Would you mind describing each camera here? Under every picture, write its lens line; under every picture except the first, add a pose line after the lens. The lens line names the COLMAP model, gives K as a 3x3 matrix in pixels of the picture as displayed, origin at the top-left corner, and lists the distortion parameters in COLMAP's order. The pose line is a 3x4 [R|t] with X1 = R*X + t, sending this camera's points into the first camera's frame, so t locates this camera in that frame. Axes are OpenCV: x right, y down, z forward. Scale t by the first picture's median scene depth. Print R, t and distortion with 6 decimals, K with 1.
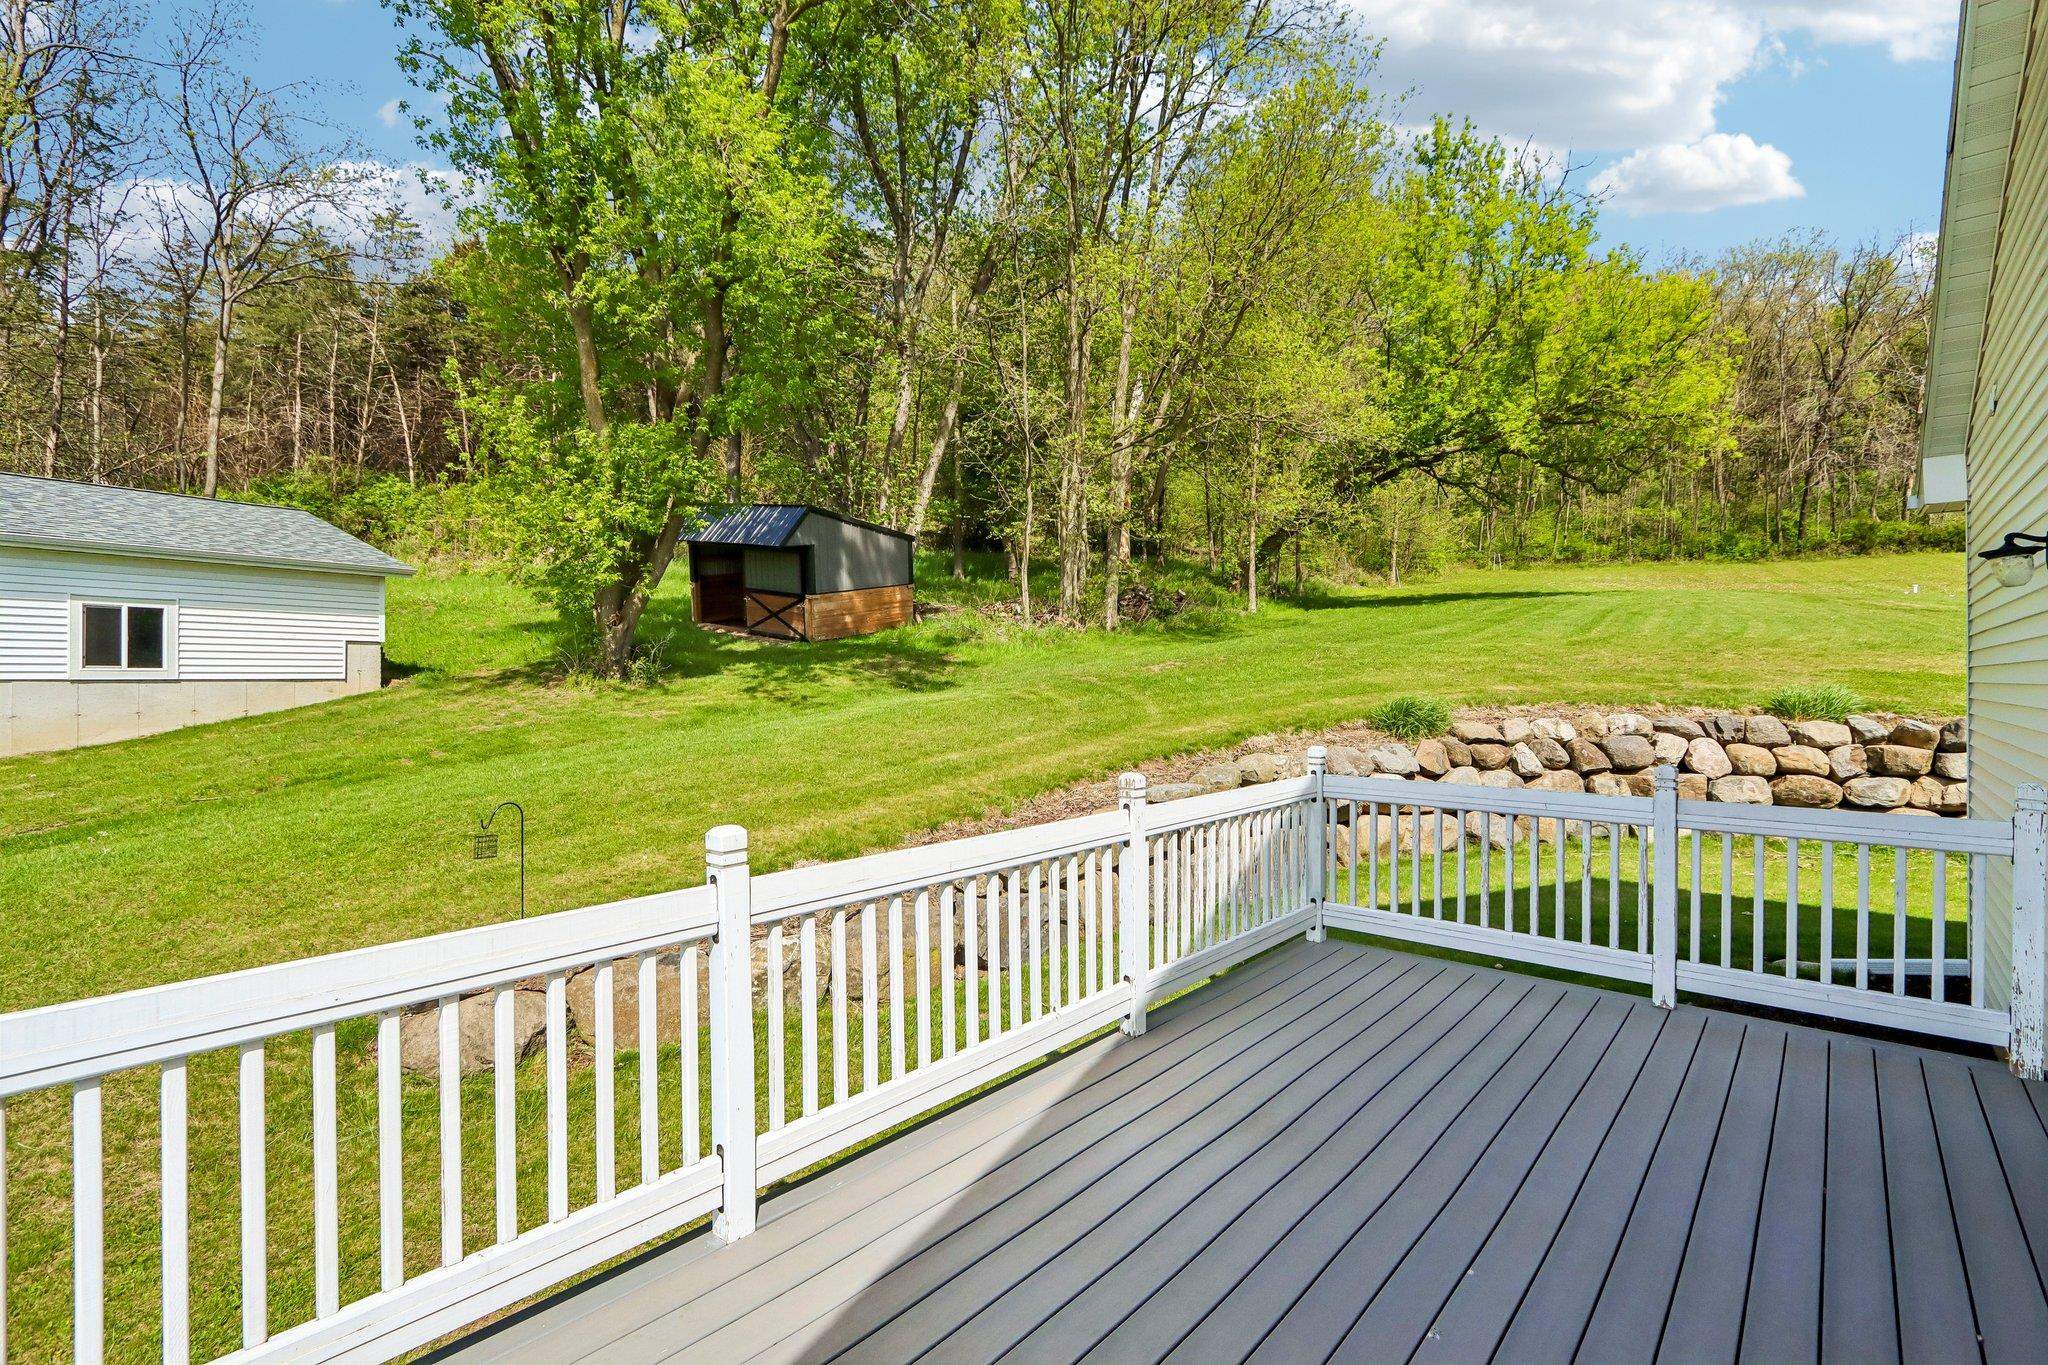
lens RADIAL K [[933.0, 0, 1027.5], [0, 933.0, 673.9], [0, 0, 1]] dist [-0.018912, -0.000514]
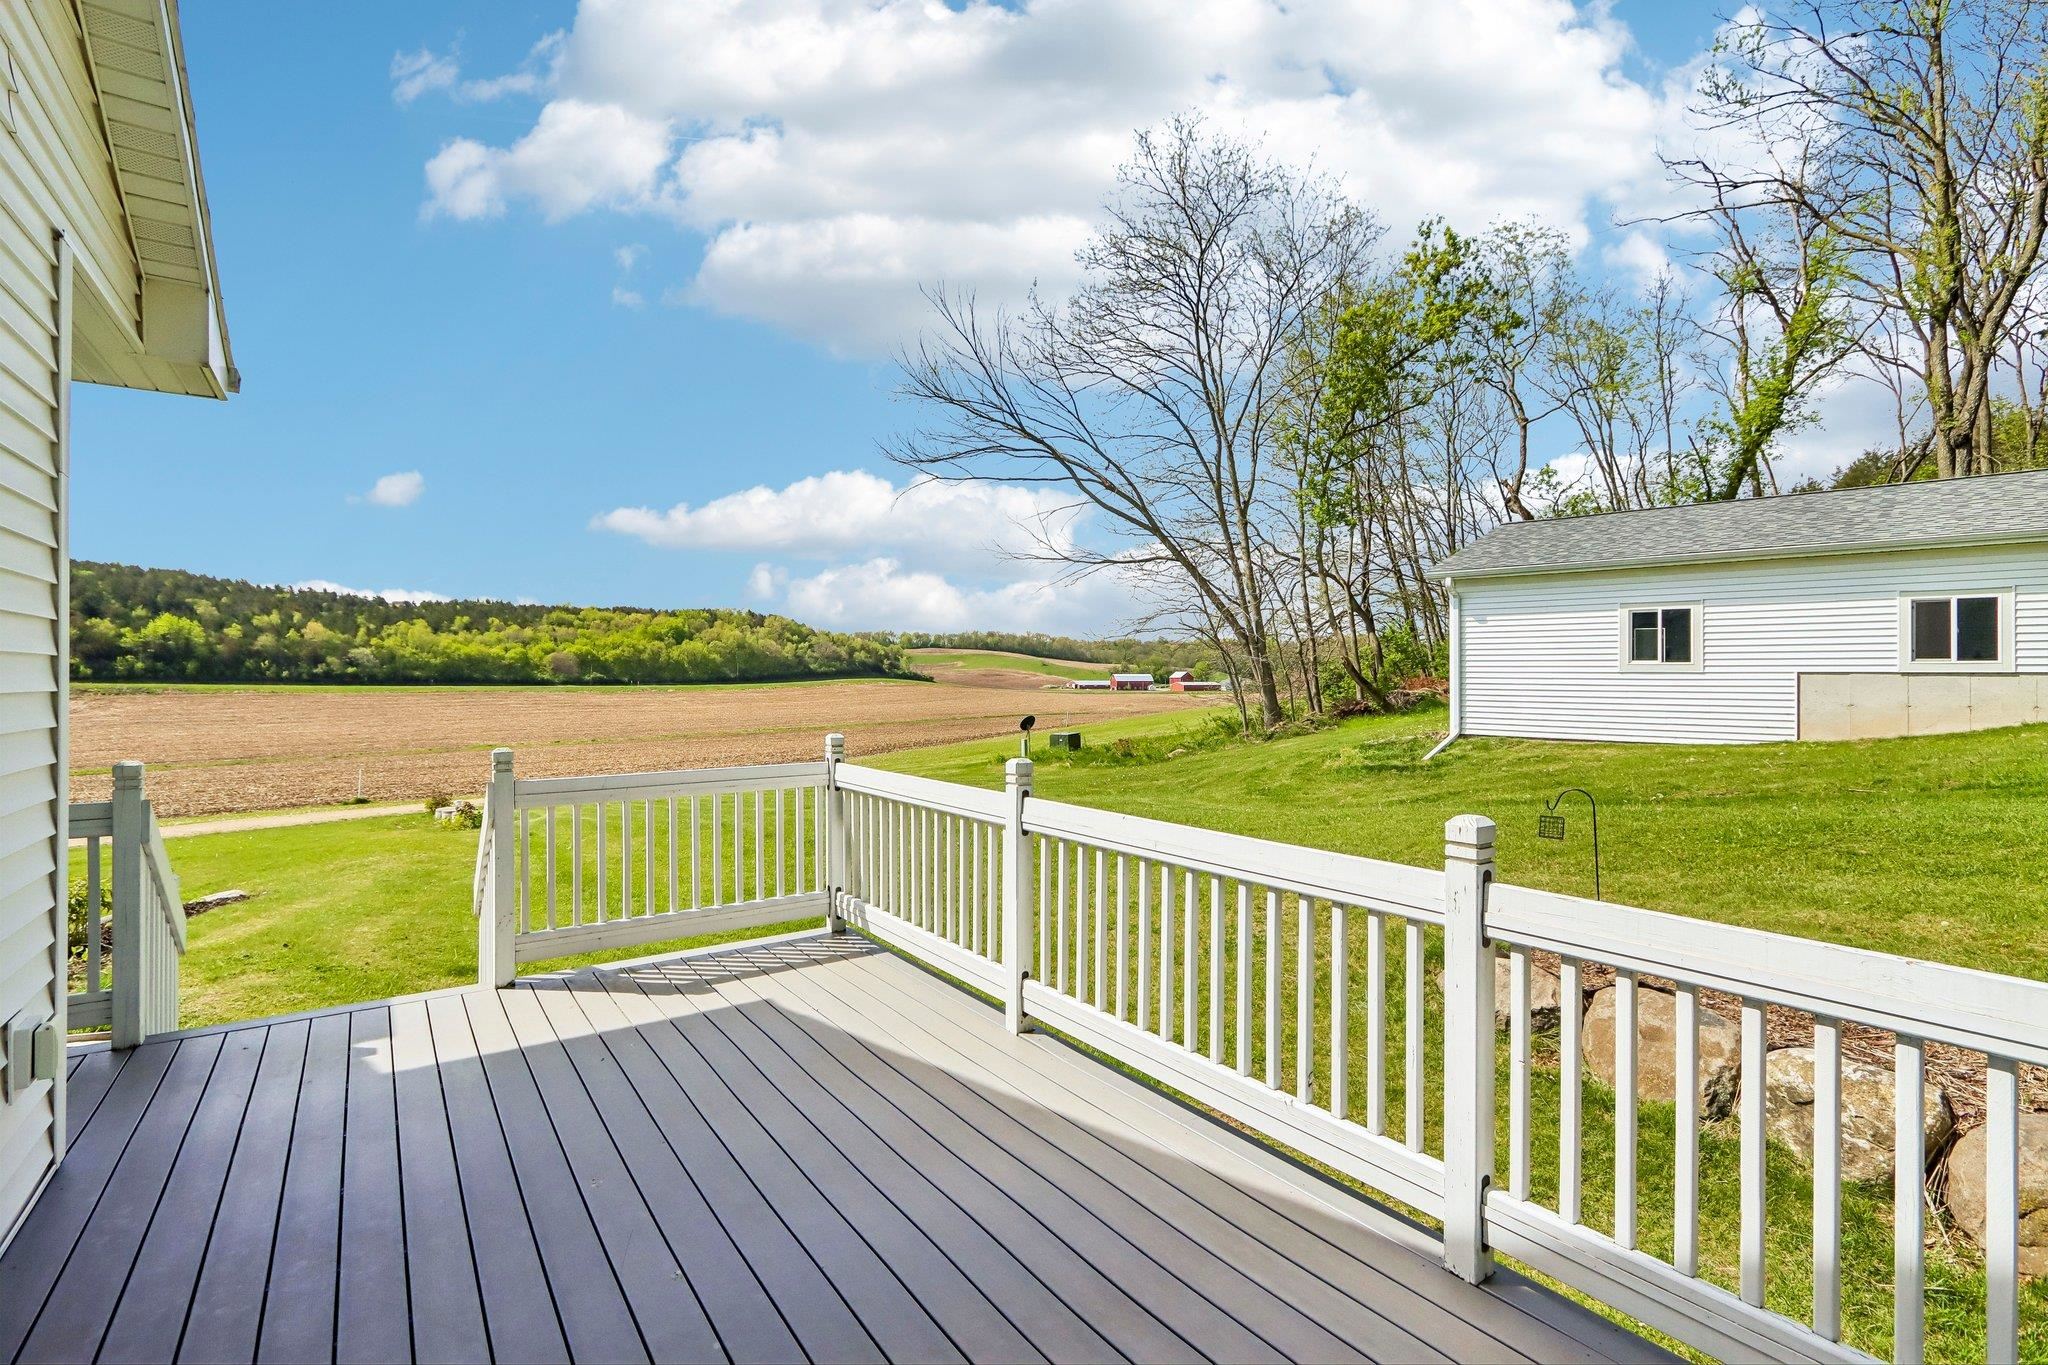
lens RADIAL K [[933.0, 0, 1038.1], [0, 933.0, 683.5], [0, 0, 1]] dist [-0.018912, -0.000514]
pose [[-0.217970, 0.006302, -0.975935, 0.202659], [0.003338, 0.999978, 0.005711, 0.009465], [0.975950, -0.002013, -0.217986, 0.250670]]
